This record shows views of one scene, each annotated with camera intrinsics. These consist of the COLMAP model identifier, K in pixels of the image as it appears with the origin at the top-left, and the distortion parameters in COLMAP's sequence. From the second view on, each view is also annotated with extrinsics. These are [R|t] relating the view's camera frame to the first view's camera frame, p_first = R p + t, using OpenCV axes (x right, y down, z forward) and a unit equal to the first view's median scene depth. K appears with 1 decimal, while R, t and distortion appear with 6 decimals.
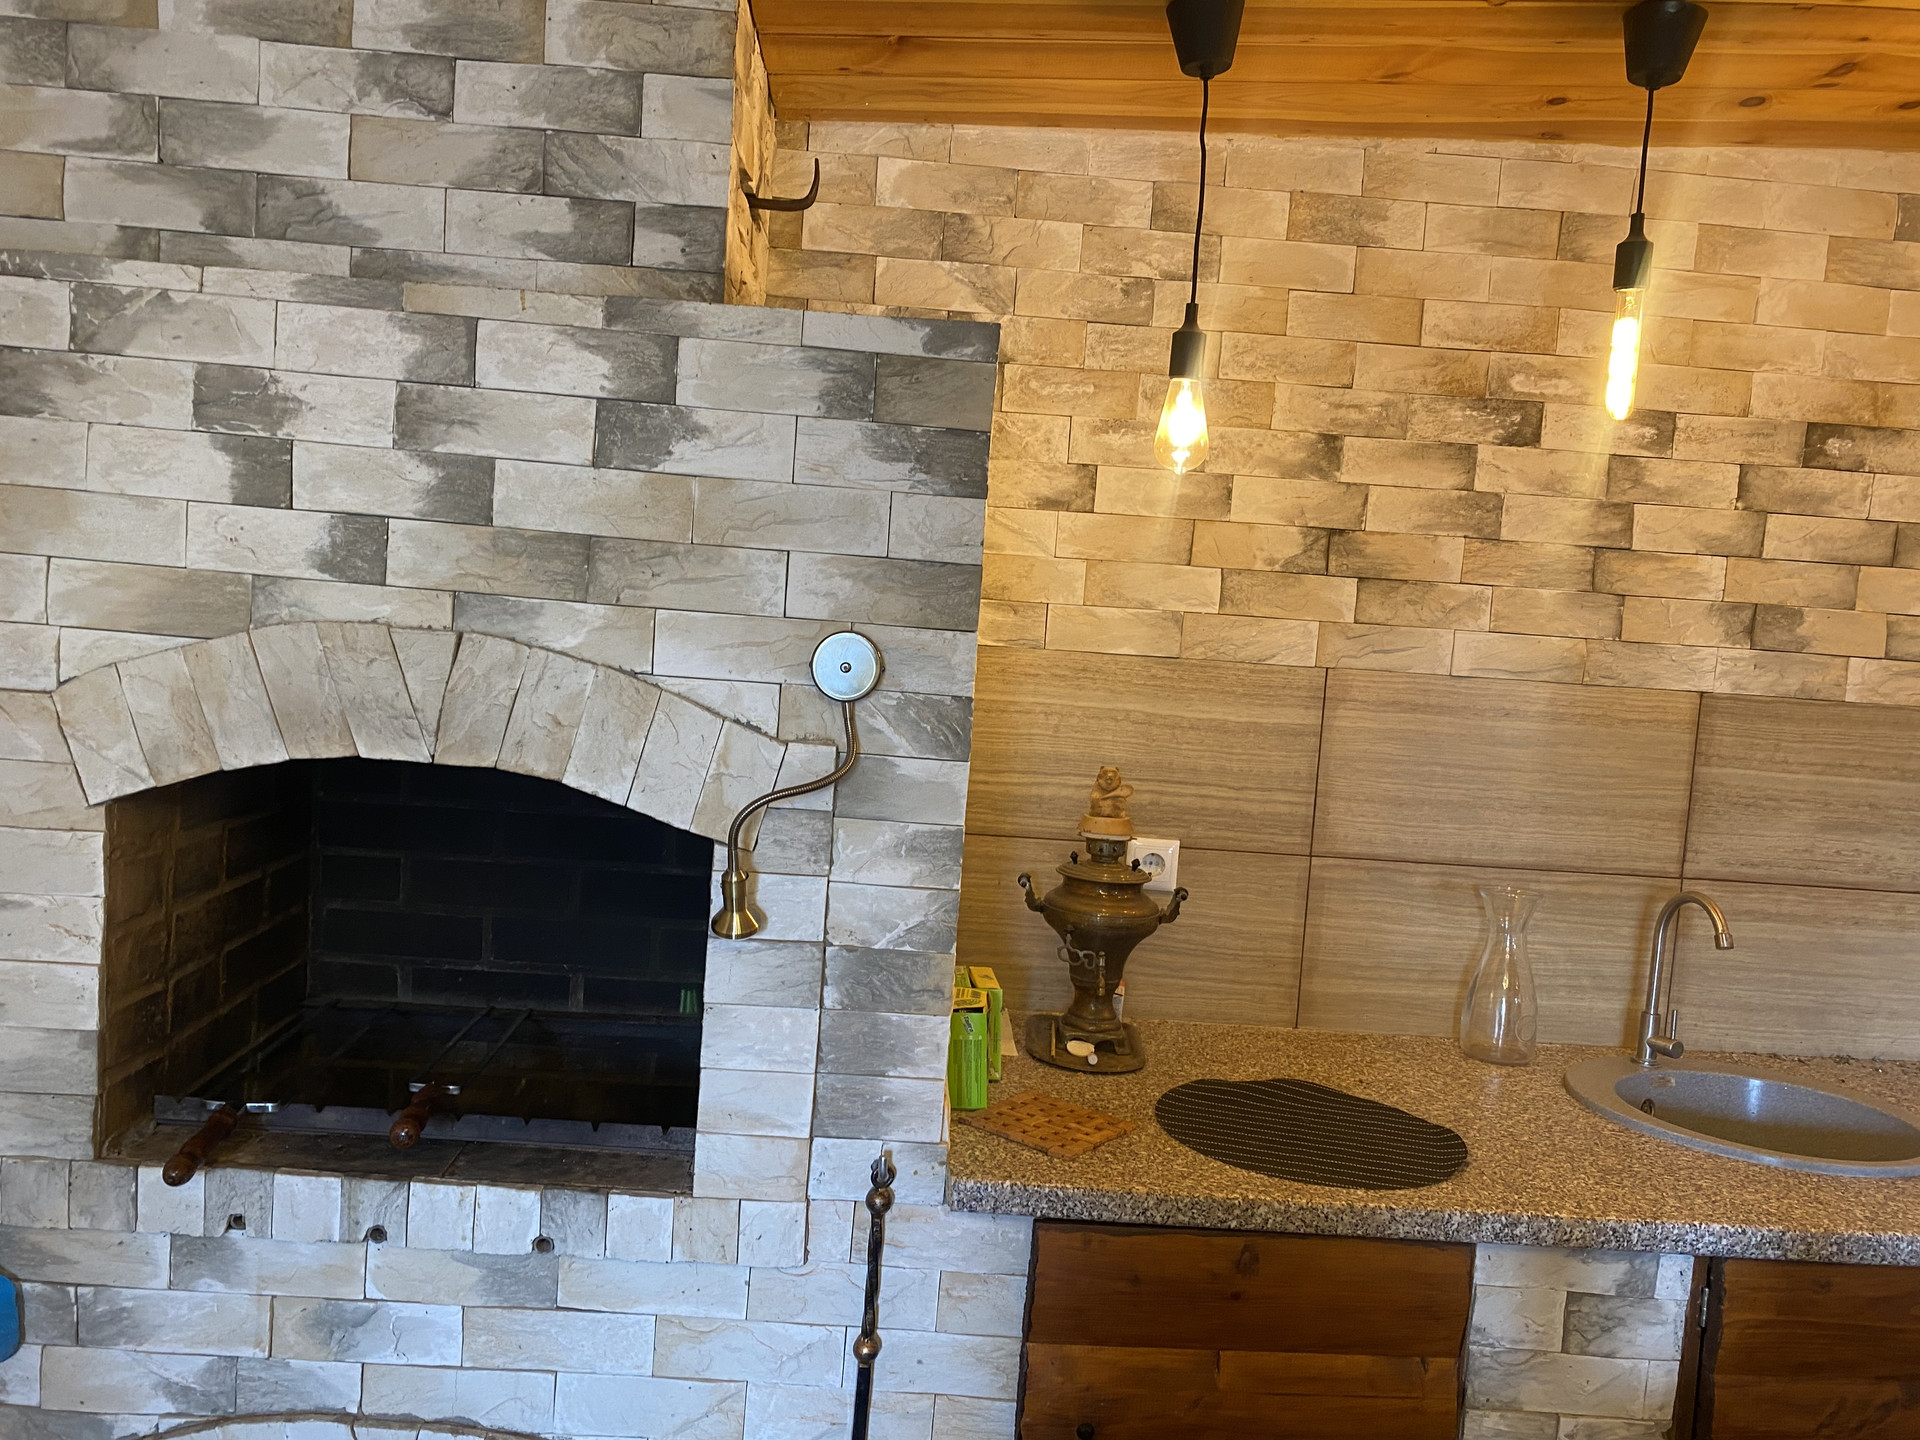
lens RADIAL K [[1465.9, 0, 937.2], [0, 1465.9, 723.2], [0, 0, 1]] dist [0.046733, -0.054257]
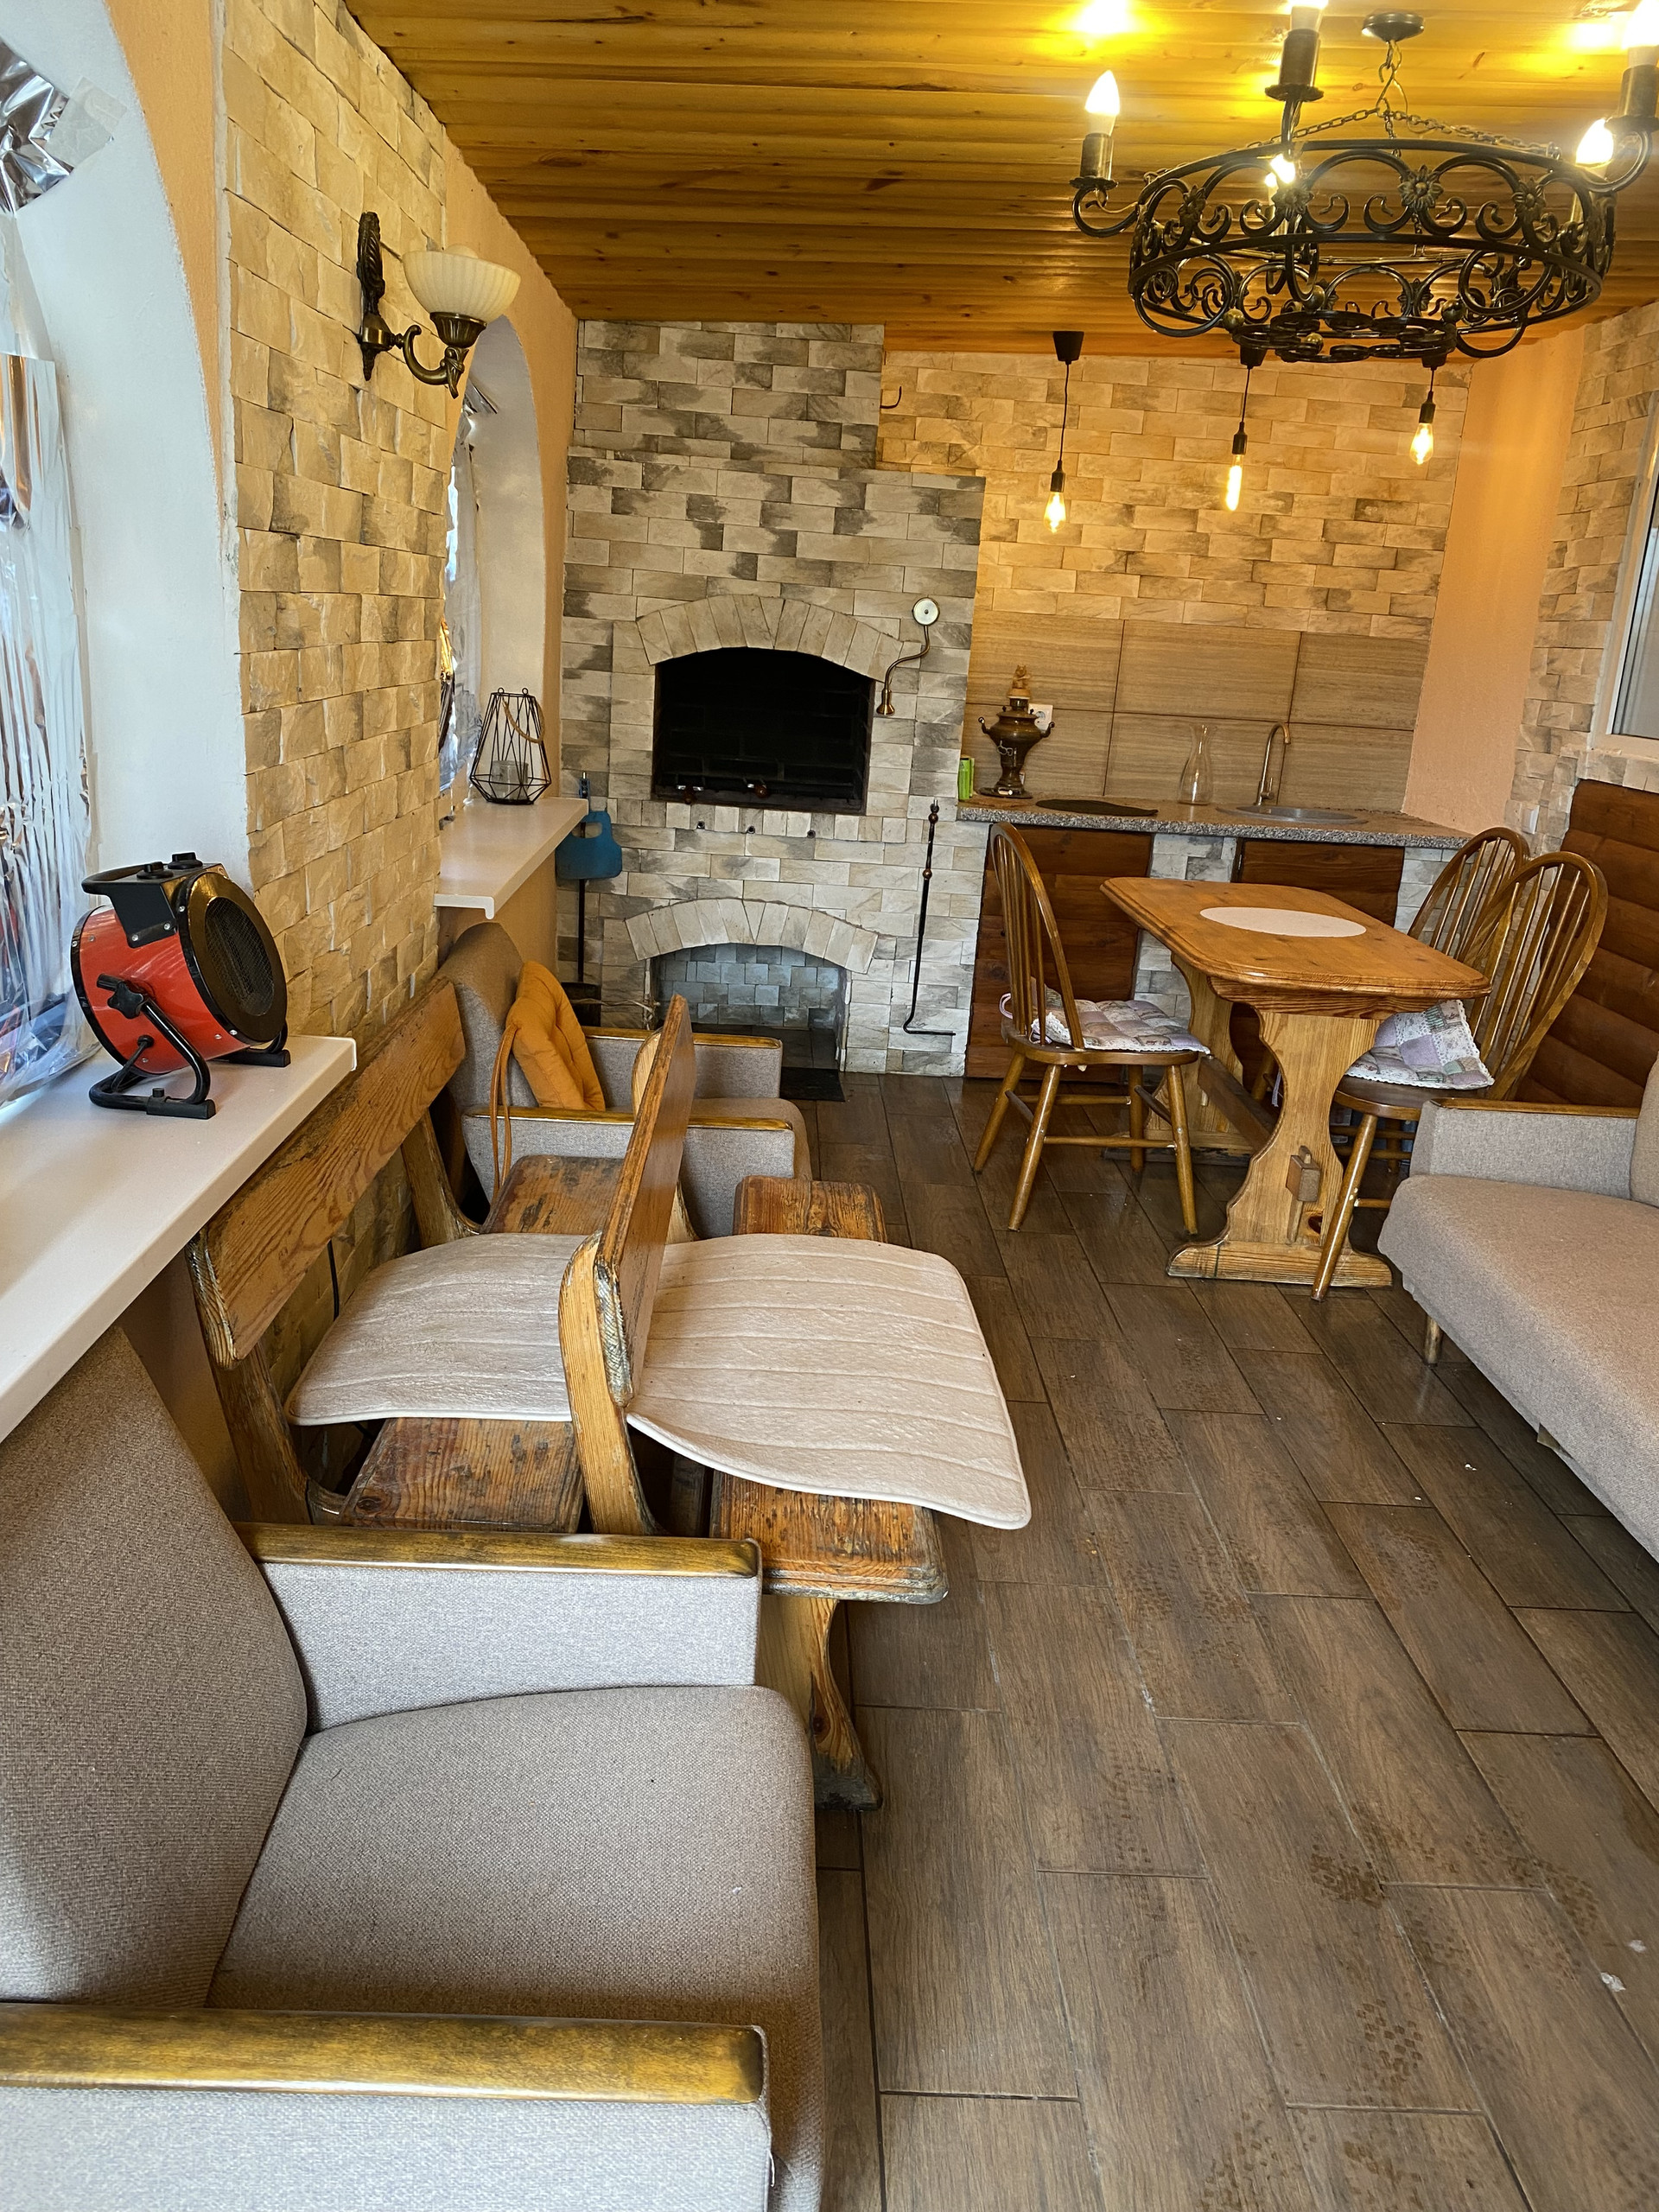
lens RADIAL K [[1688.8, 0, 836.1], [0, 1688.8, 1096.9], [0, 0, 1]] dist [0.046733, -0.054257]
pose [[0.999845, -0.004136, 0.017122, -0.198784], [0.000529, 0.978660, 0.205487, 0.134522], [-0.017607, -0.205446, 0.978510, -1.556623]]
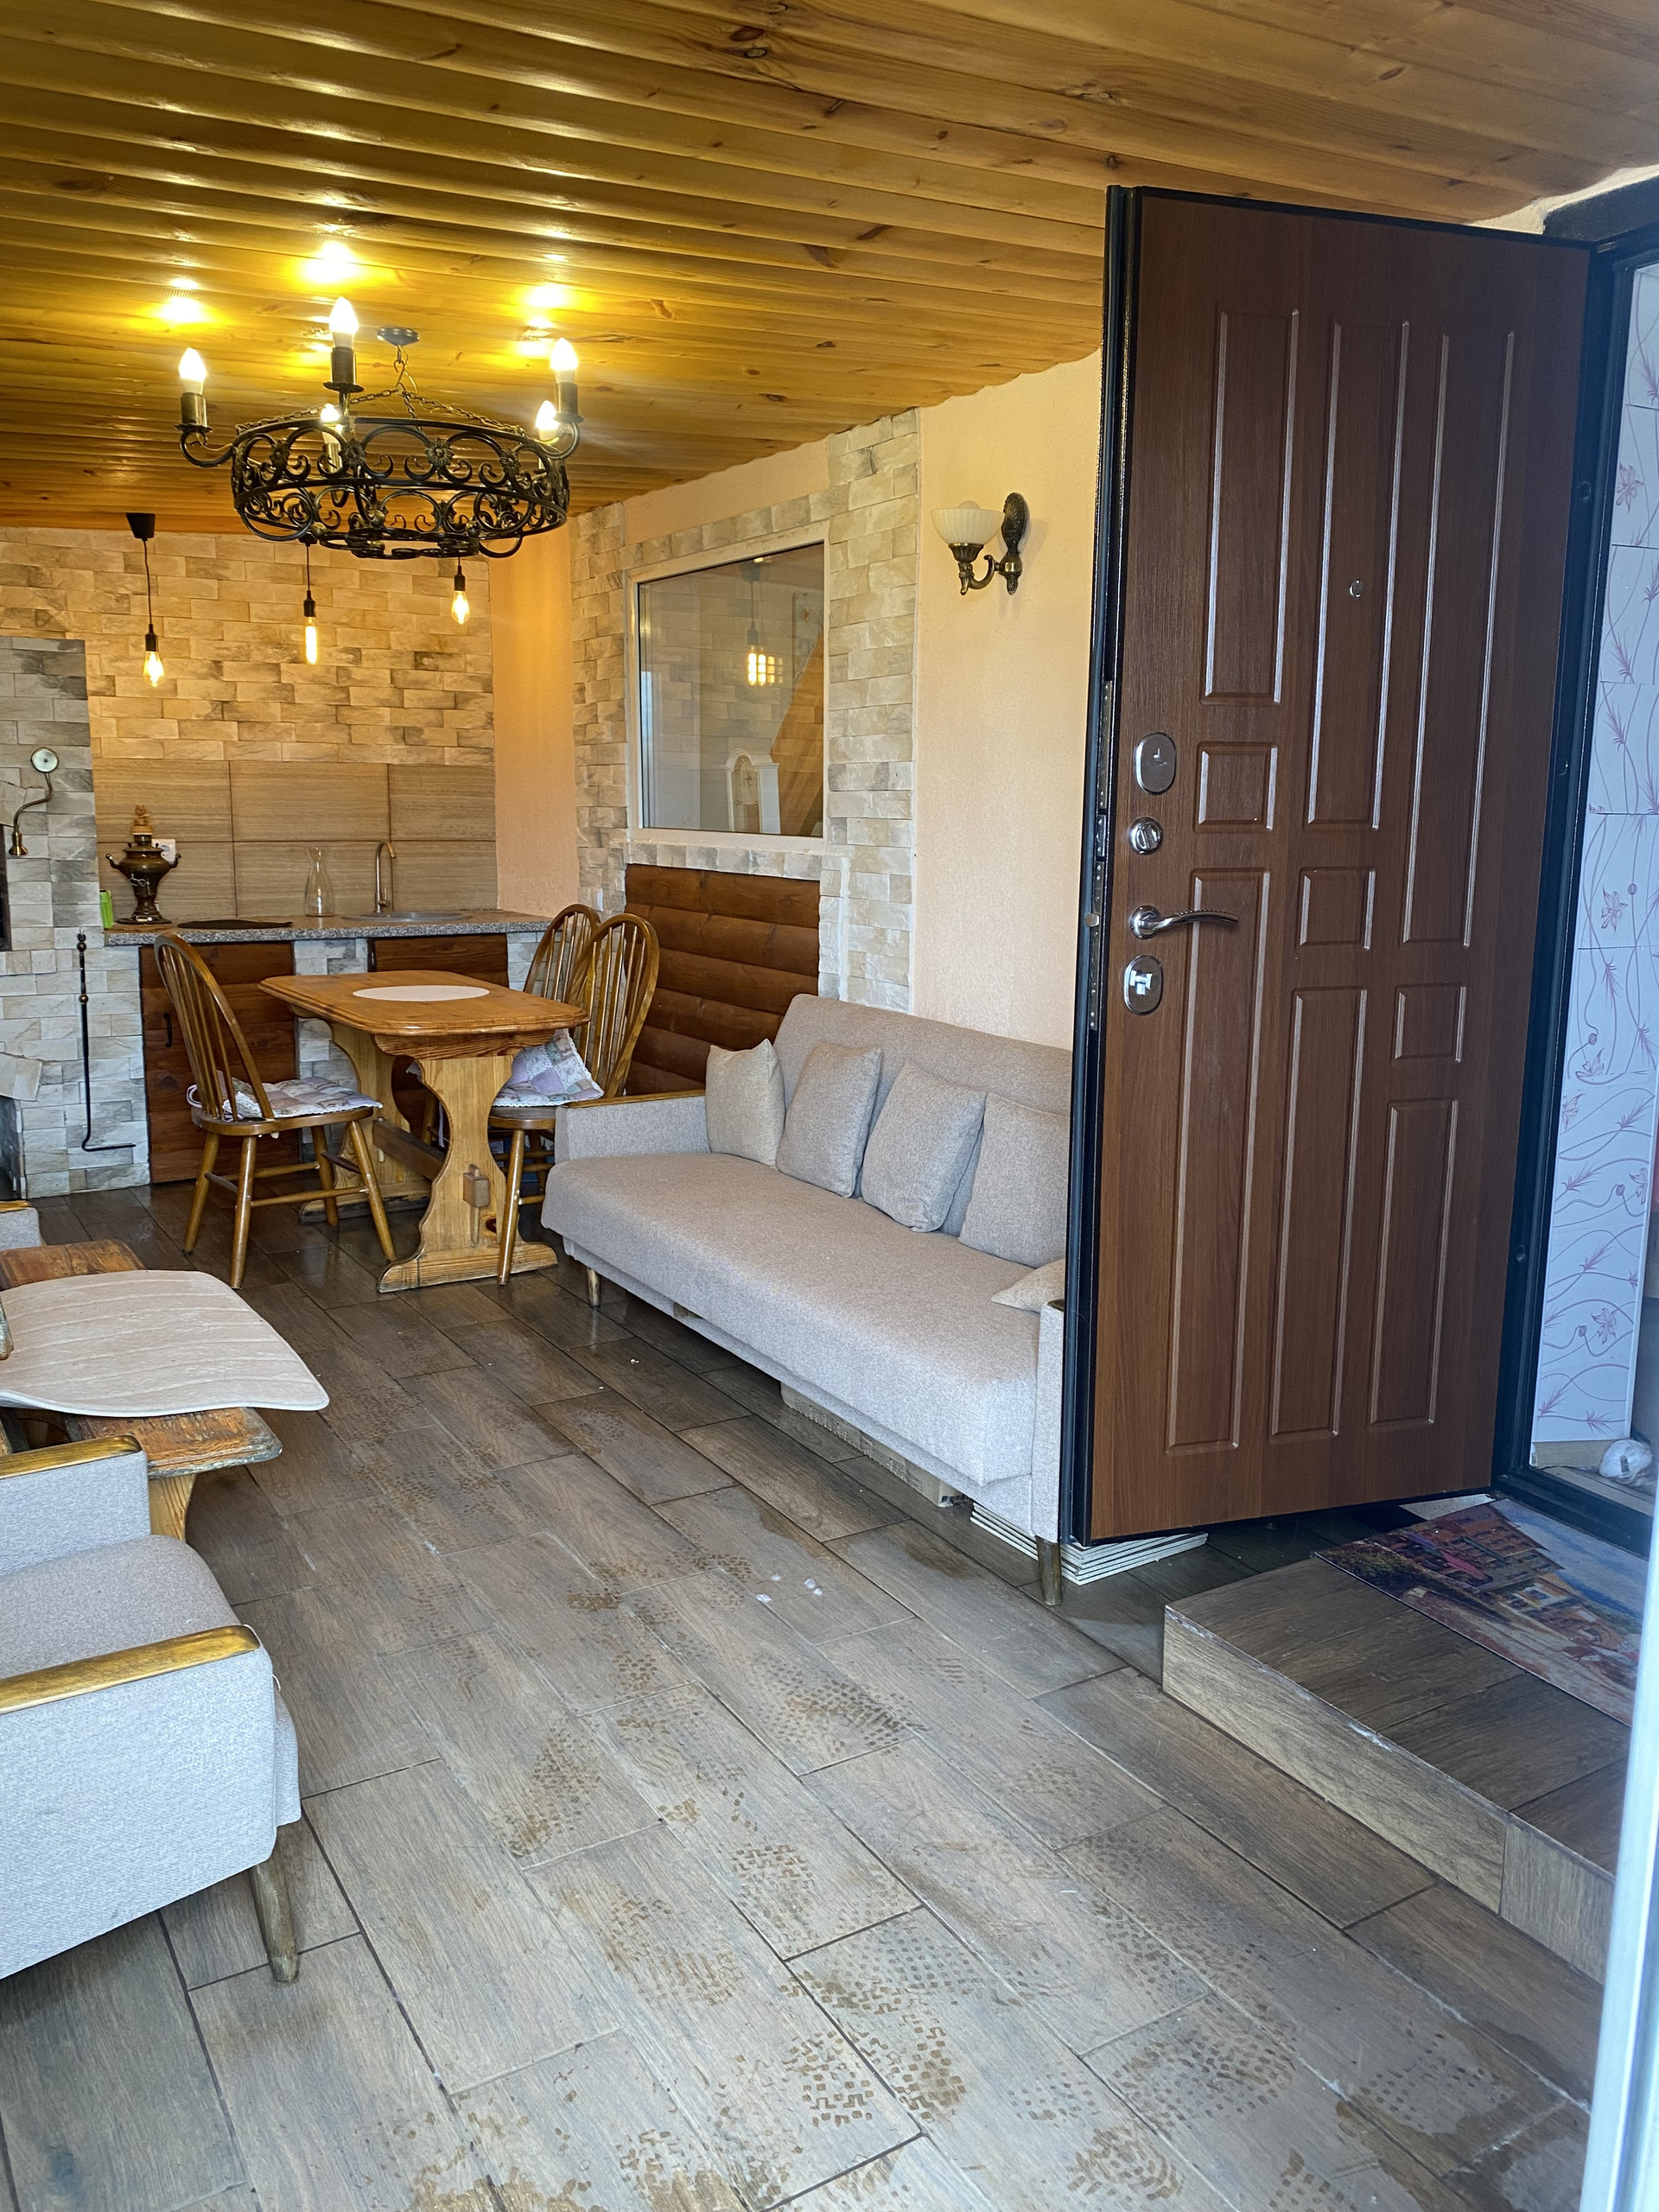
lens RADIAL K [[1688.8, 0, 788.1], [0, 1688.8, 1092.1], [0, 0, 1]] dist [0.046733, -0.054257]
pose [[0.869261, -0.144041, 0.472904, -0.329630], [0.084523, 0.985829, 0.144907, 0.171237], [-0.487074, -0.085991, 0.869117, -1.895473]]
